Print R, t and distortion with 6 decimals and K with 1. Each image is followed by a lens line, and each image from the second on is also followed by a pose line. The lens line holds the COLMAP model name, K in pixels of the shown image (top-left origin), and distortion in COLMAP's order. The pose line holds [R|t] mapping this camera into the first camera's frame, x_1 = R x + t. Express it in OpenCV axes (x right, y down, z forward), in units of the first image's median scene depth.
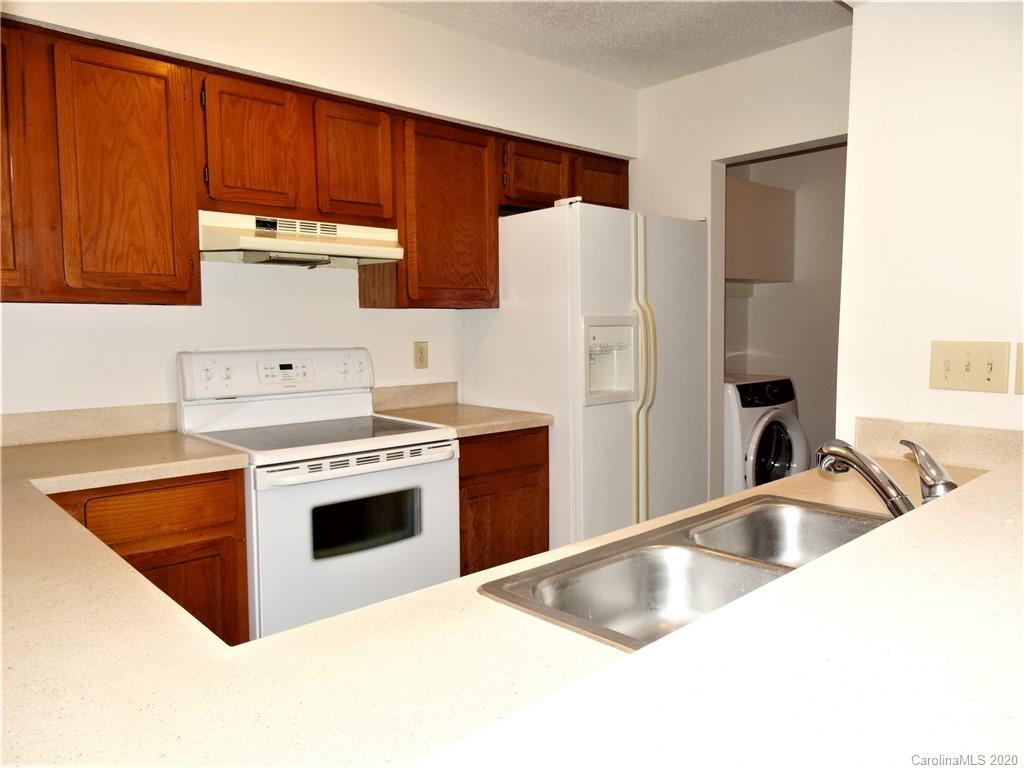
lens RADIAL K [[728.6, 0, 512.0], [0, 728.6, 384.0], [0, 0, 1]] dist [0.007521, 0.004718]
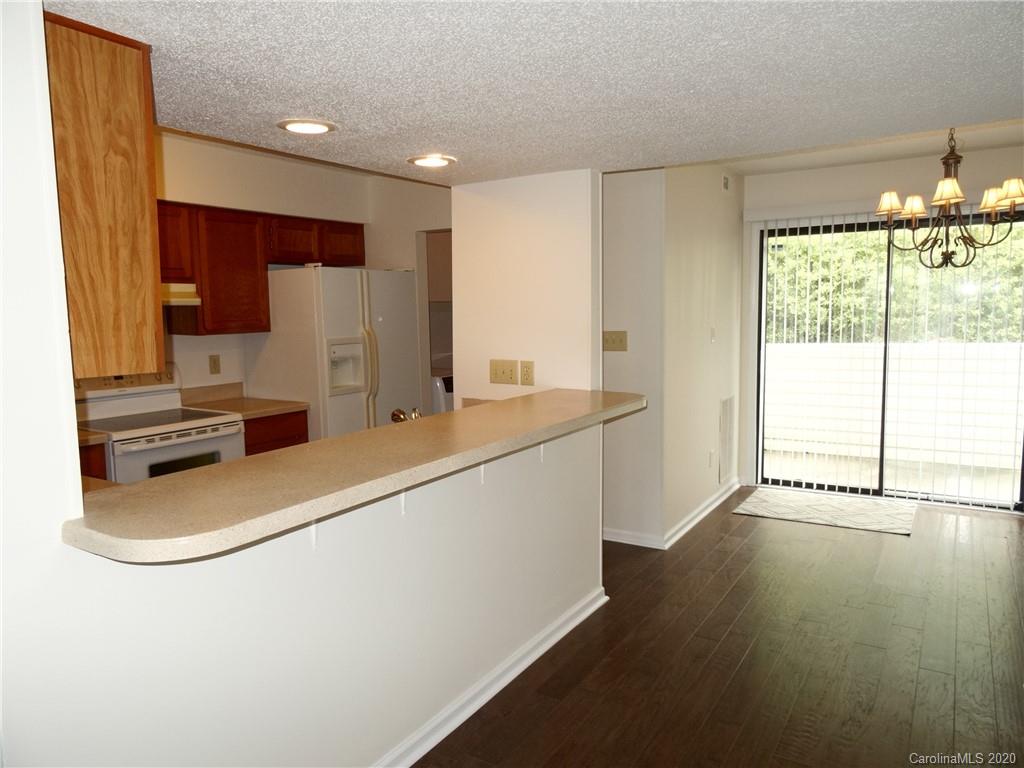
lens RADIAL K [[728.6, 0, 512.0], [0, 728.6, 384.0], [0, 0, 1]] dist [0.007521, 0.004718]
pose [[0.963267, -0.033088, 0.266498, 0.061256], [0.027248, 0.999301, 0.025583, -0.025079], [-0.267158, -0.017382, 0.963496, -0.603698]]
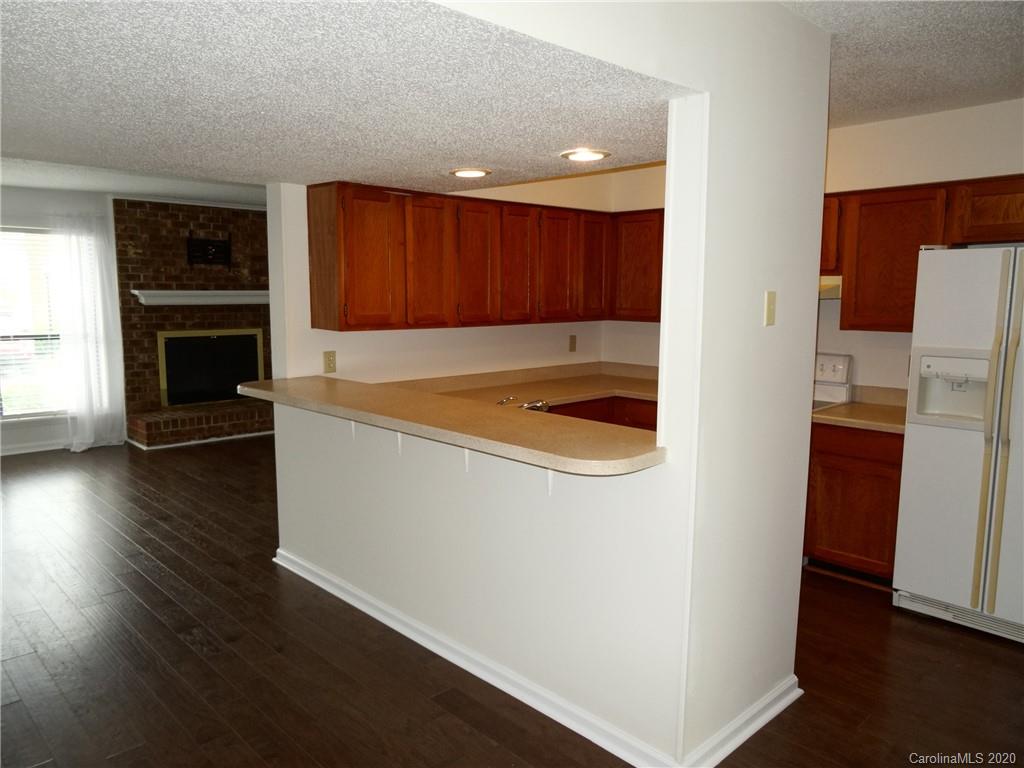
lens RADIAL K [[728.6, 0, 512.0], [0, 728.6, 384.0], [0, 0, 1]] dist [0.007521, 0.004718]
pose [[0.018586, 0.135048, -0.990665, 1.237431], [-0.086070, 0.987374, 0.132985, -0.131229], [0.996116, 0.082795, 0.029975, 0.313696]]
